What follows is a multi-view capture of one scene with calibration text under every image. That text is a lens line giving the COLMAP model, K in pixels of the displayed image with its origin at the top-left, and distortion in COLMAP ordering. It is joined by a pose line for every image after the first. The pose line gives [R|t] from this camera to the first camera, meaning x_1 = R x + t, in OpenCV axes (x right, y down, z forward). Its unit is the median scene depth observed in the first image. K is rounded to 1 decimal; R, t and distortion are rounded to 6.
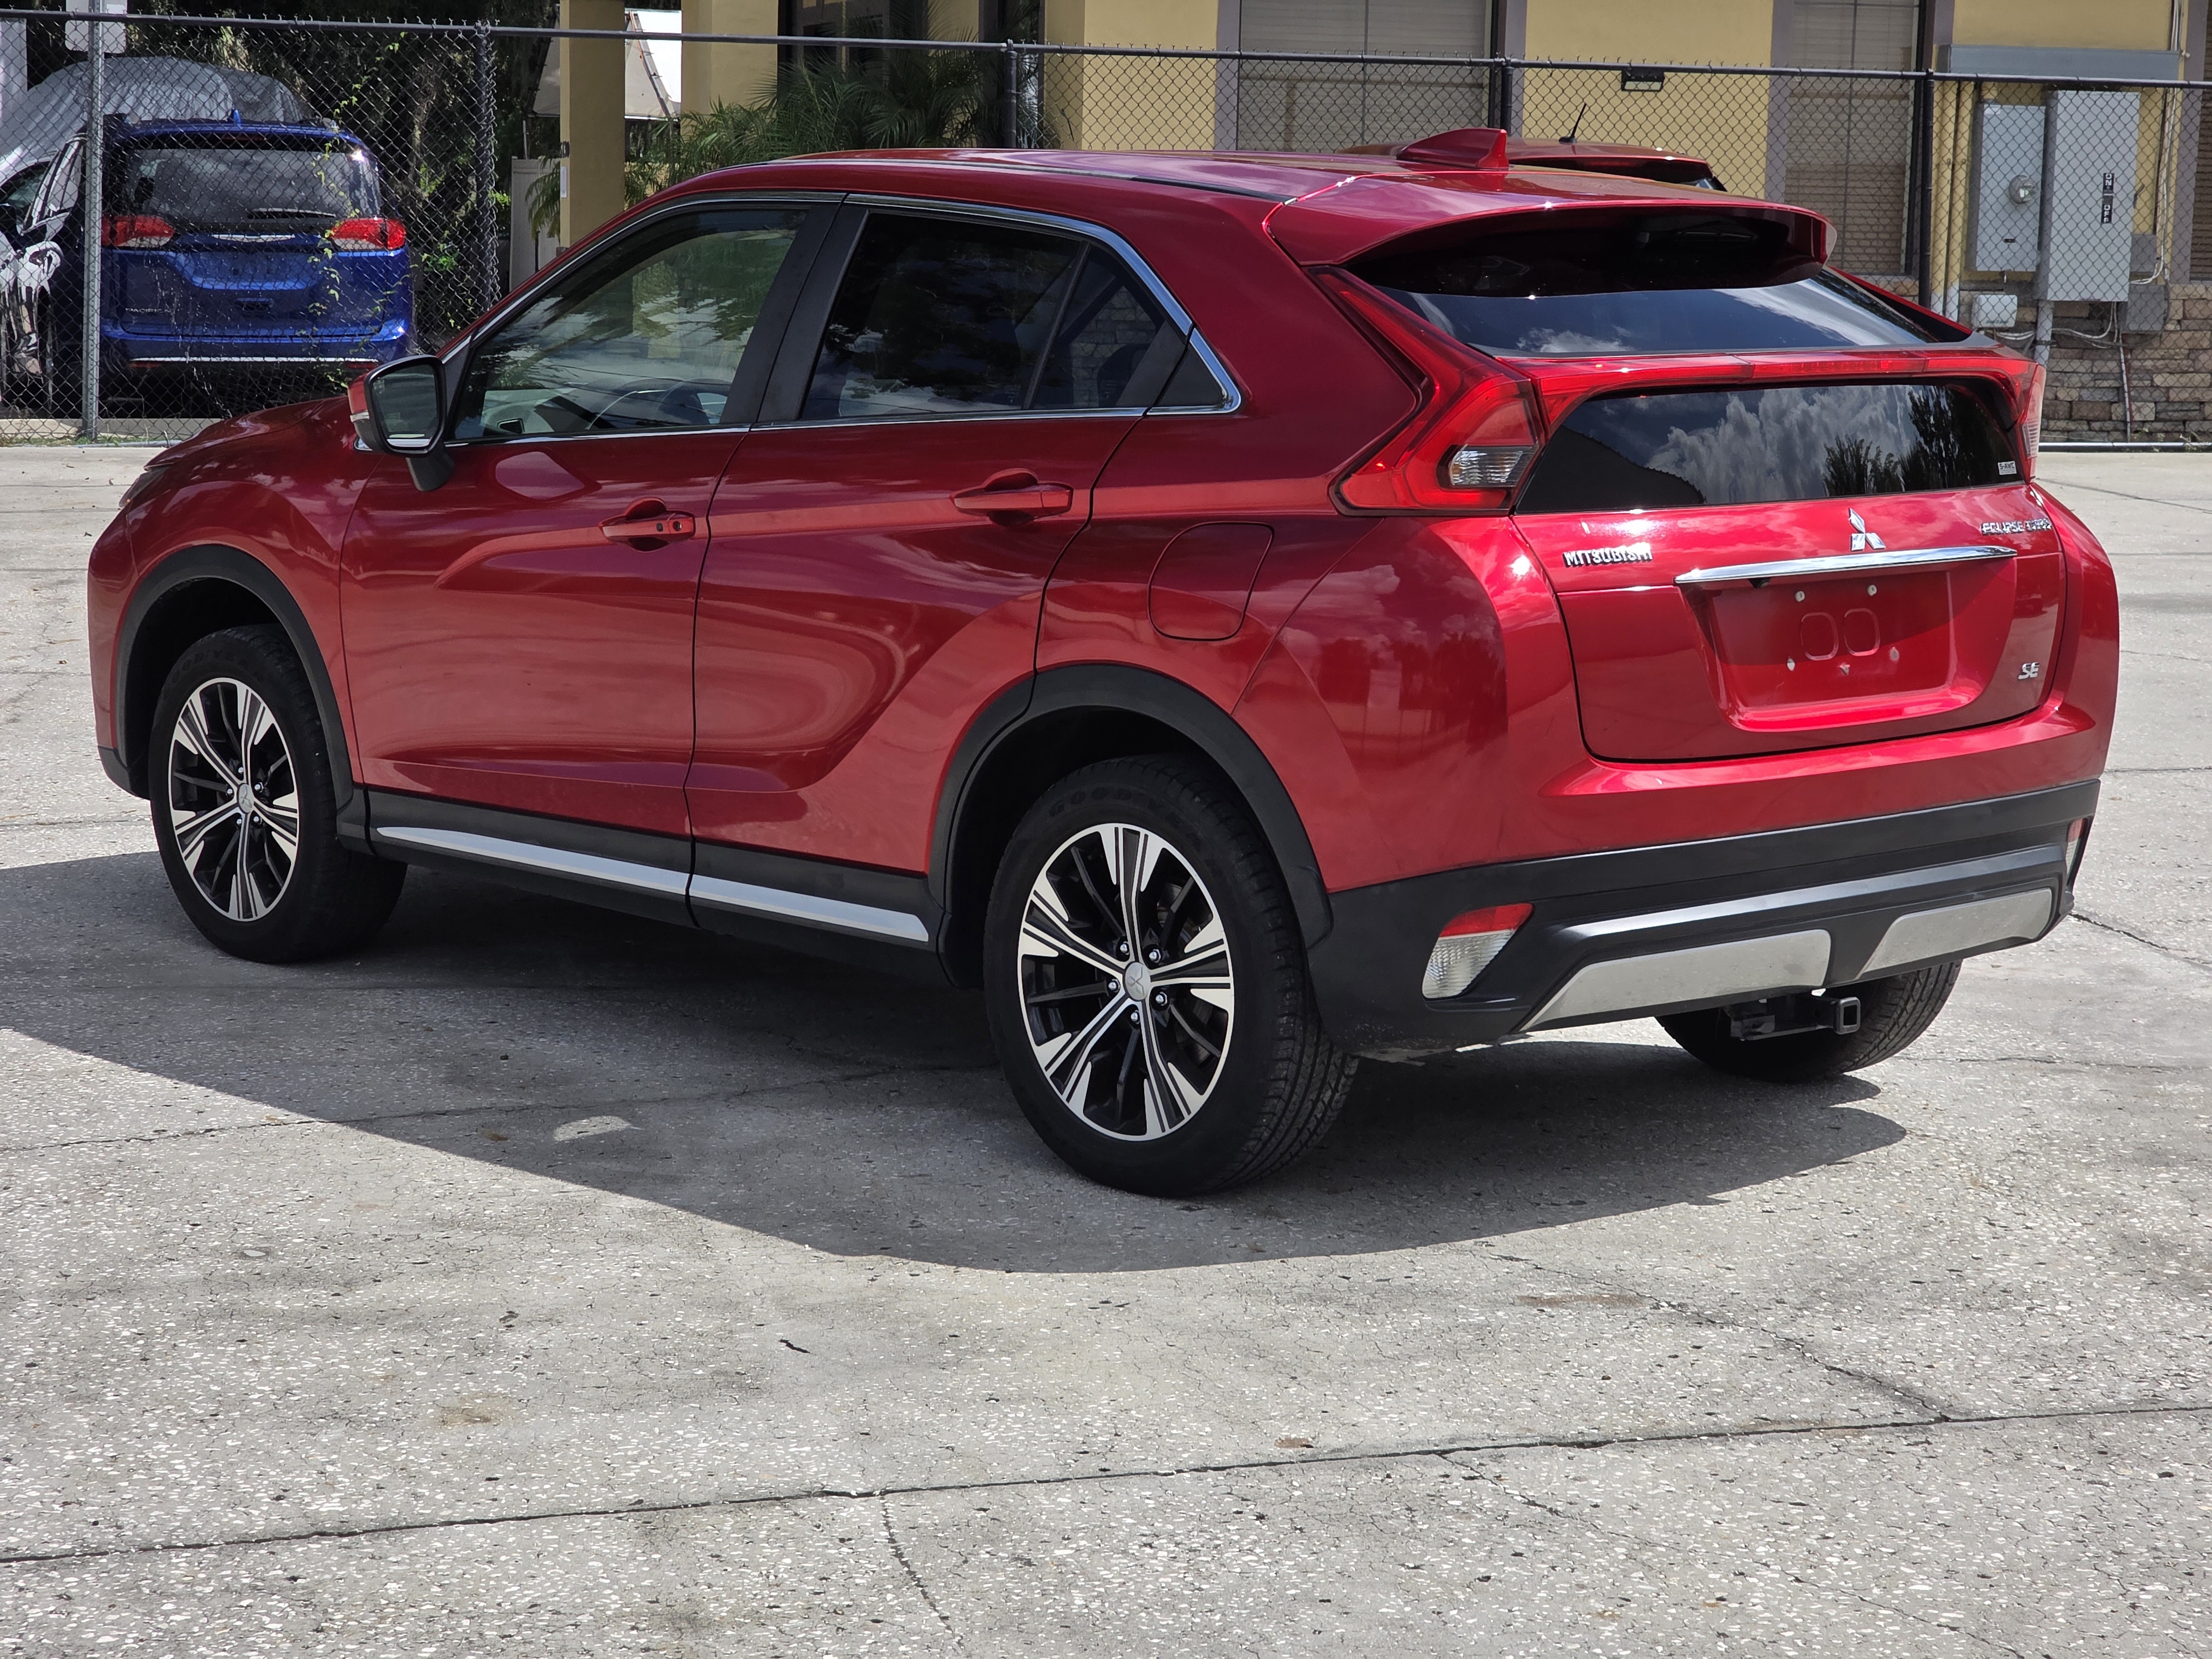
lens RADIAL K [[4058.6, 0, 1106.0], [0, 4058.6, 829.5], [0, 0, 1]] dist [-0.023572, 0.128565]
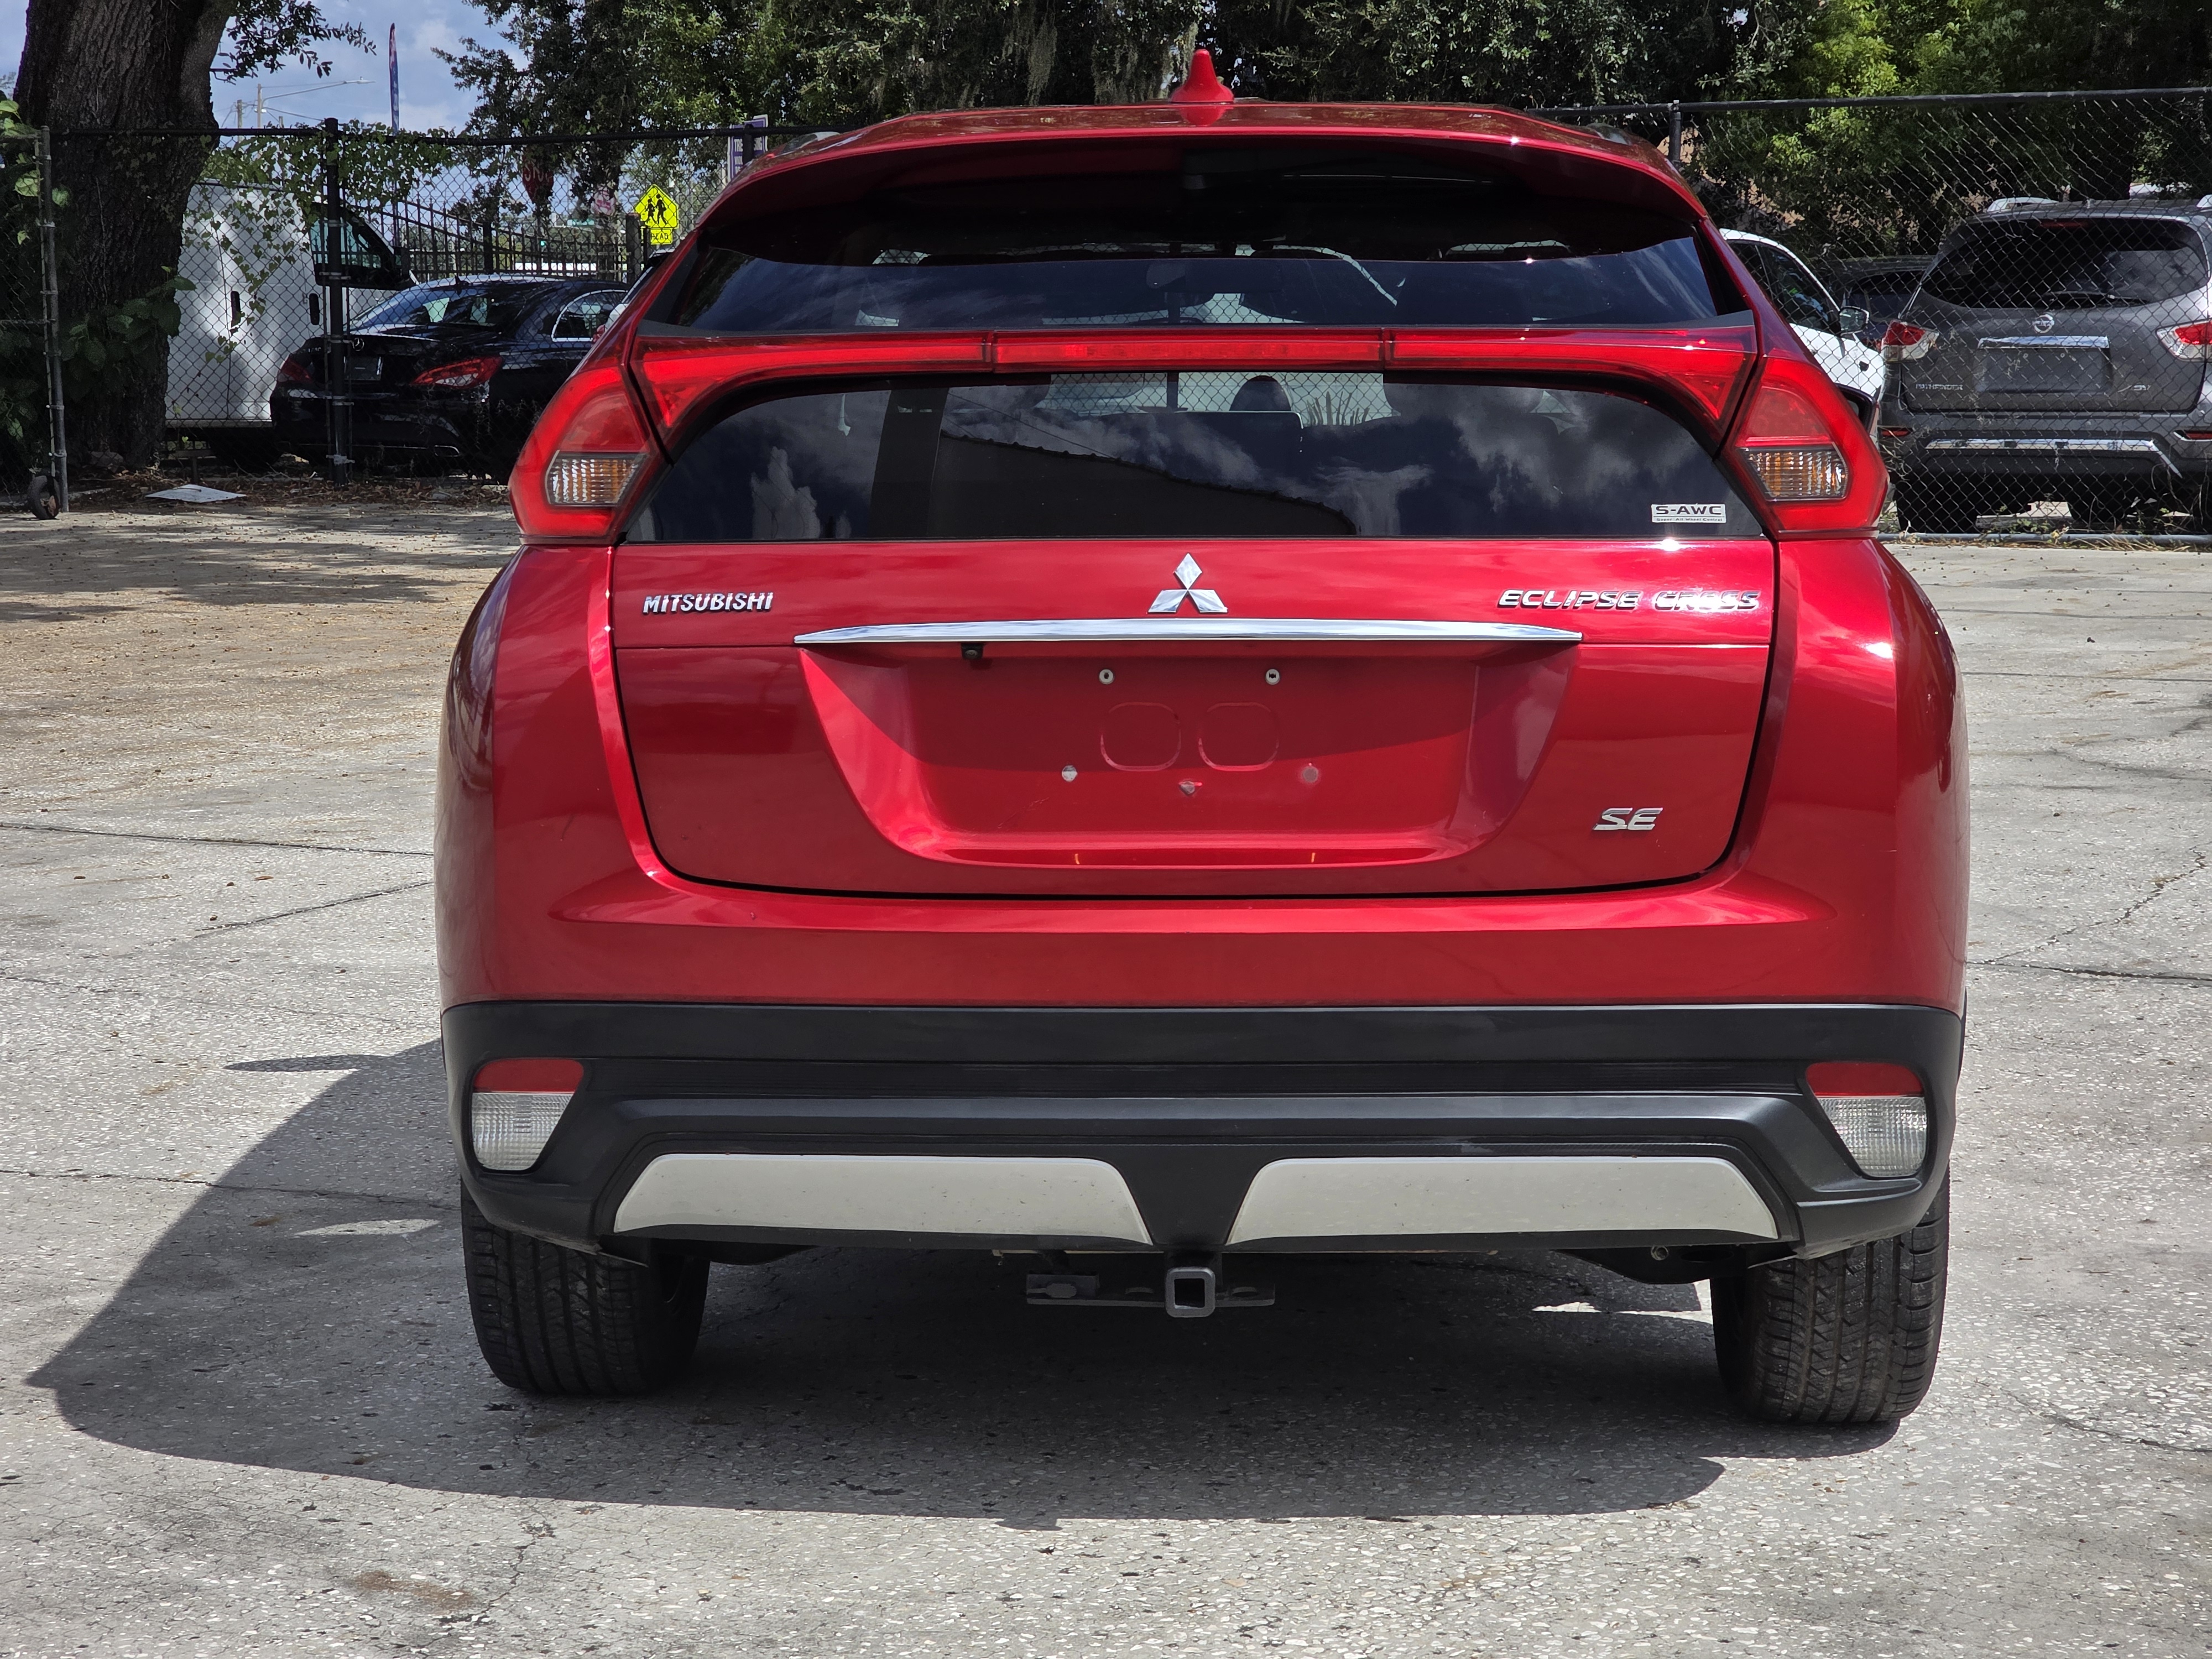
lens RADIAL K [[4044.0, 0, 1124.5], [0, 4044.0, 903.7], [0, 0, 1]] dist [-0.026996, 0.122124]
pose [[0.720820, 0.077992, -0.688720, 0.648426], [-0.090494, 0.995733, 0.018047, -0.031480], [0.687189, 0.049317, 0.724803, 0.499081]]
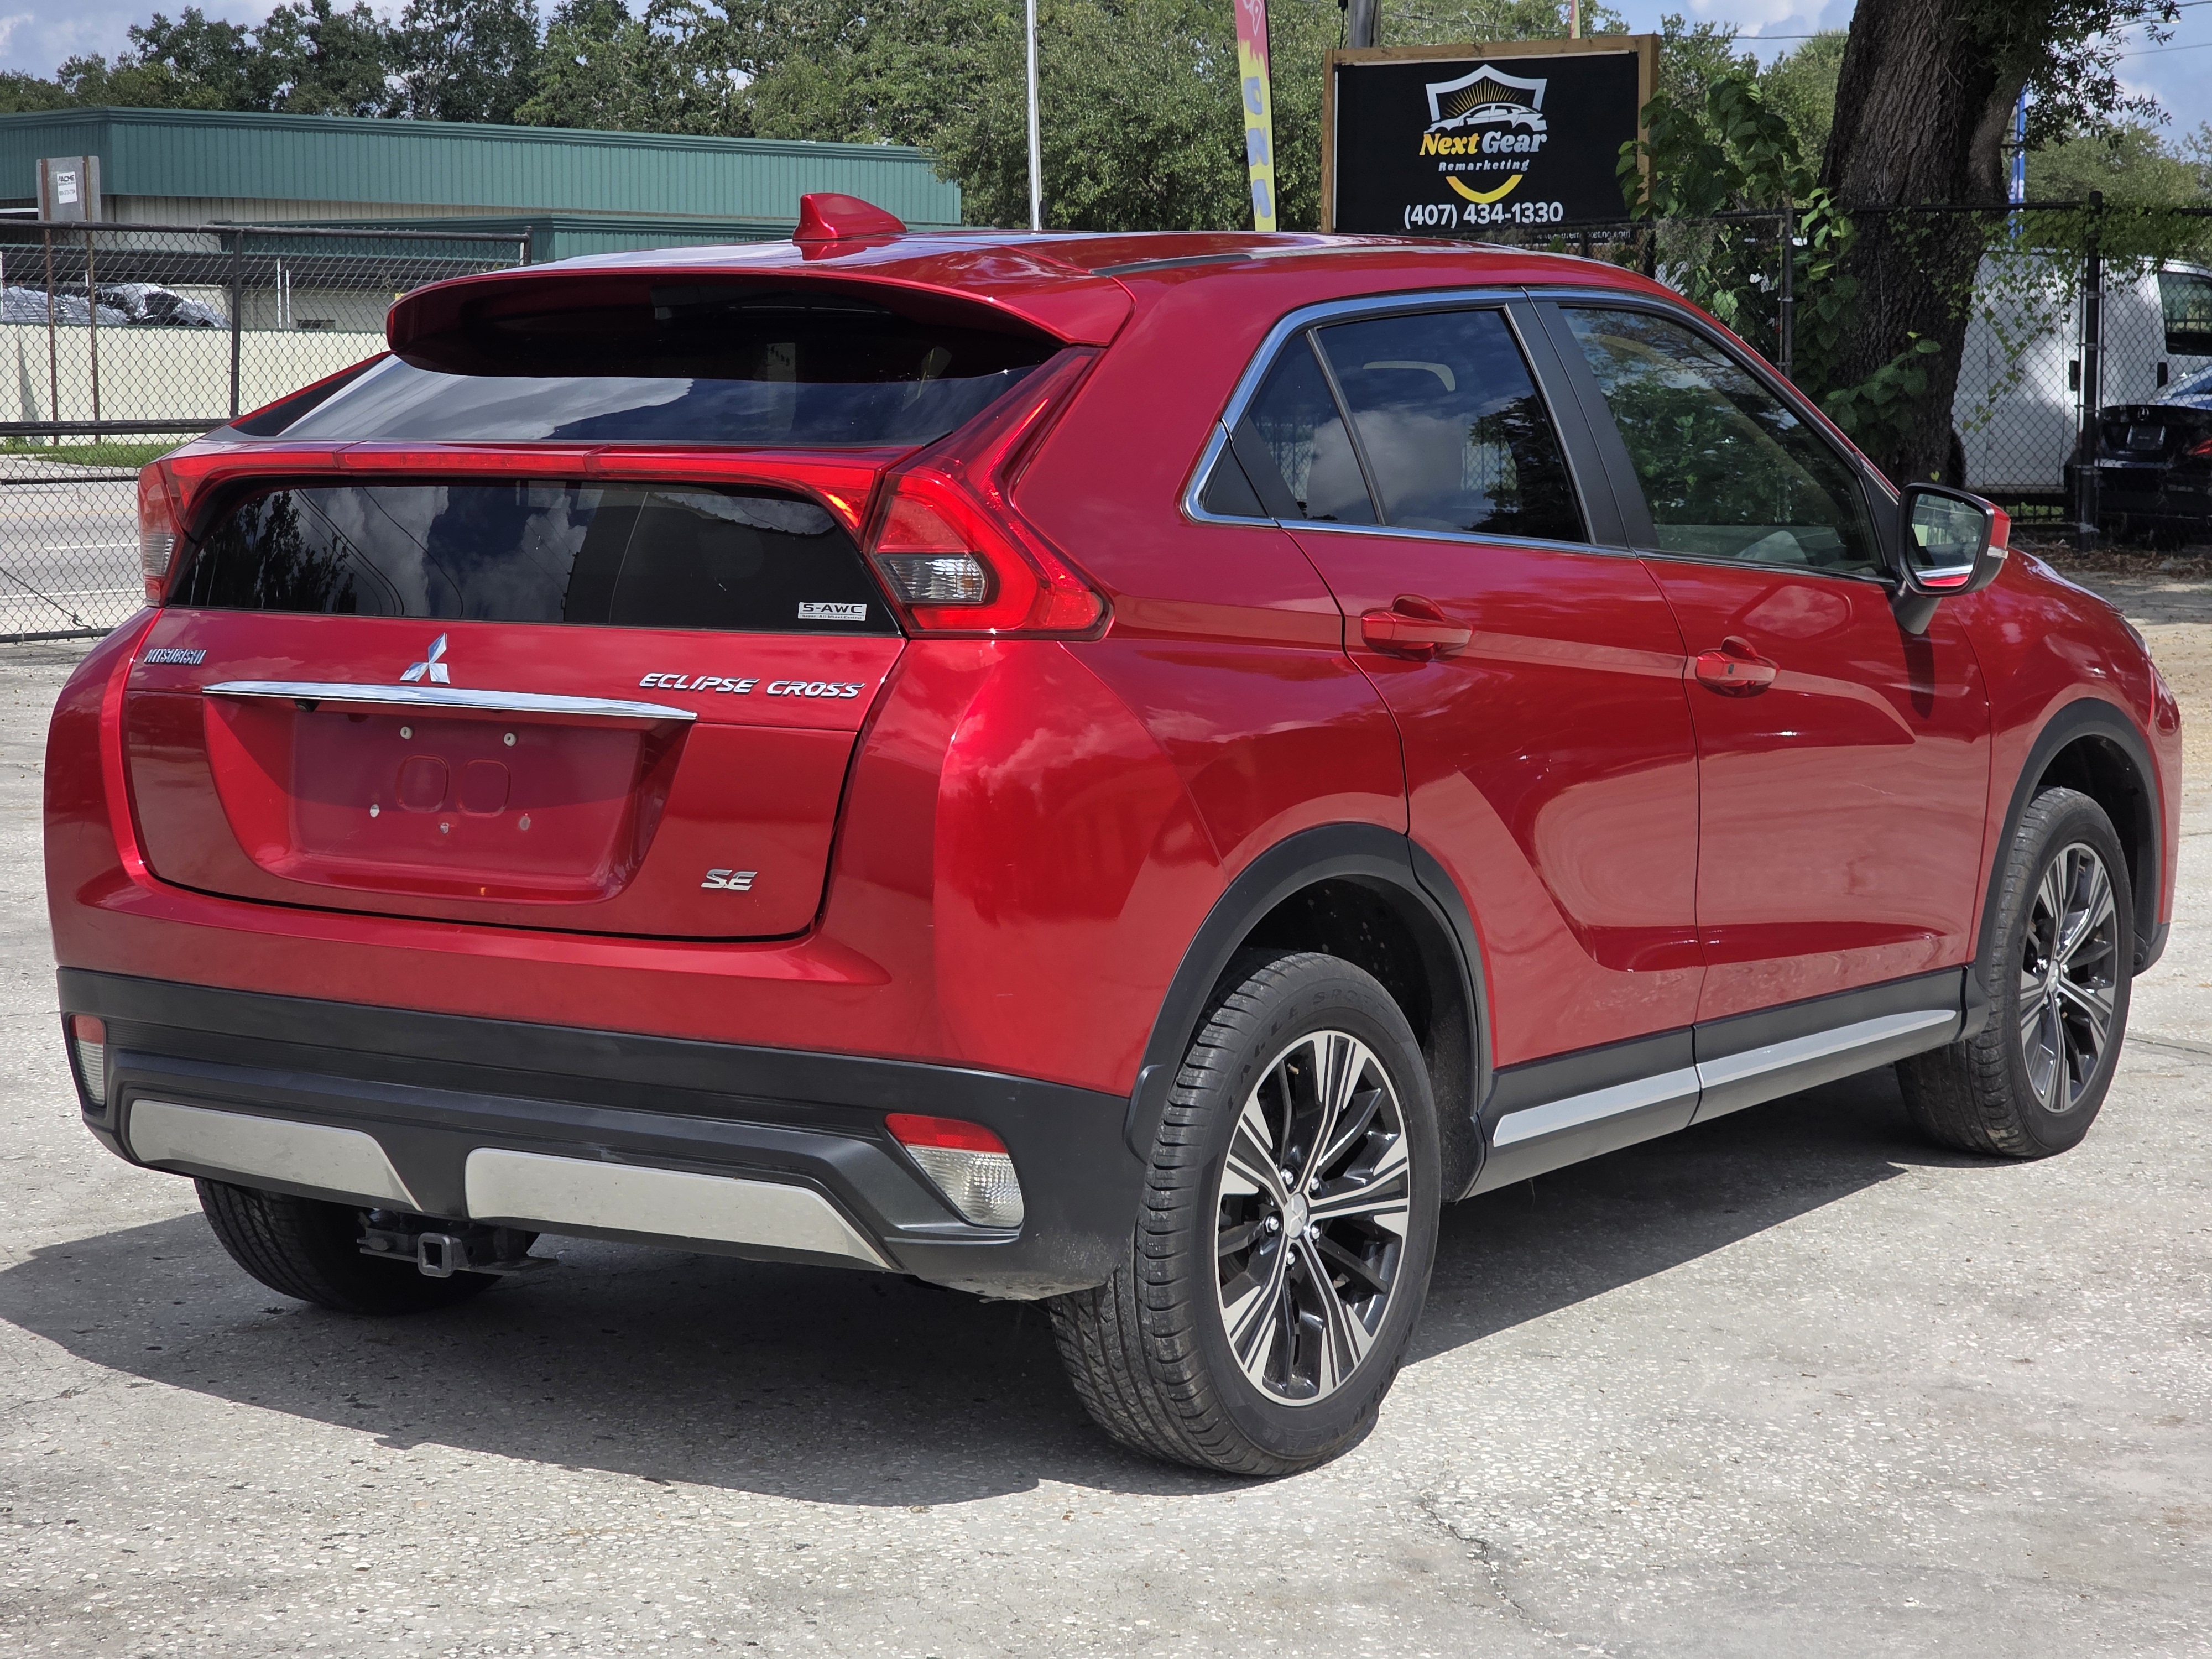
lens RADIAL K [[4058.6, 0, 1106.0], [0, 4058.6, 829.5], [0, 0, 1]] dist [-0.023572, 0.128565]
pose [[0.265012, 0.085149, -0.960478, 1.003371], [-0.141868, 0.988696, 0.048507, -0.098119], [0.953752, 0.123406, 0.274096, 0.905329]]
